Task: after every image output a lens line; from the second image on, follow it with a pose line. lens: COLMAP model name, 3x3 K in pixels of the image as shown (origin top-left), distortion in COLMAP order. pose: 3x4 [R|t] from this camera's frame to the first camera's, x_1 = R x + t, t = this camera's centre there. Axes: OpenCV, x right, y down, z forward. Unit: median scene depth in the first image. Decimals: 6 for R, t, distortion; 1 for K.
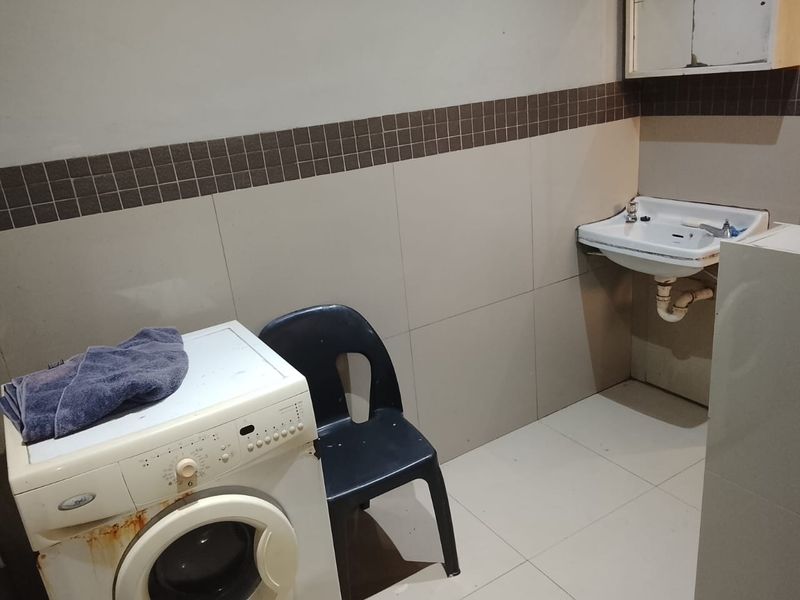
lens RADIAL K [[642.1, 0, 403.5], [0, 642.1, 300.6], [0, 0, 1]] dist [0.076640, -0.127180]
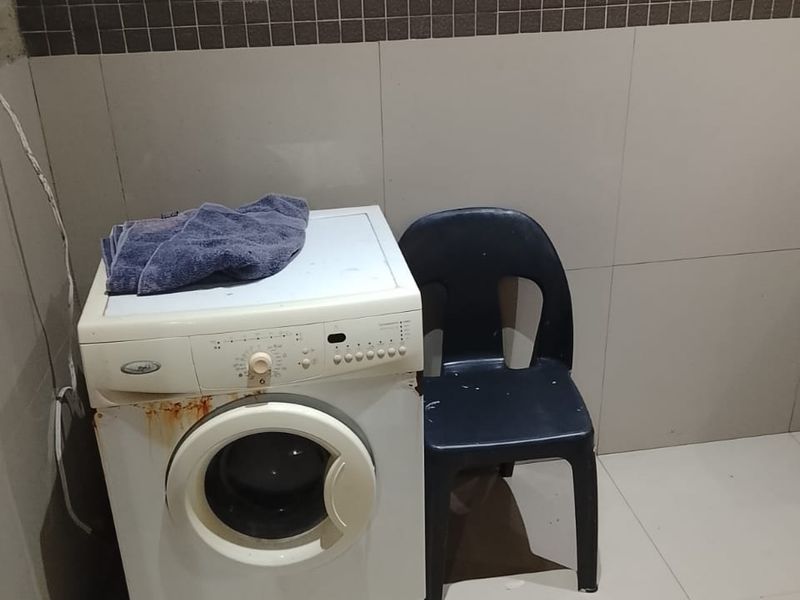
lens RADIAL K [[860.4, 0, 398.2], [0, 860.4, 296.4], [0, 0, 1]] dist [0.064980, 0.000000]
pose [[0.921879, 0.225600, -0.315030, 0.161650], [-0.187398, 0.971205, 0.147115, -0.028074], [0.339148, -0.076586, 0.937610, -0.005511]]
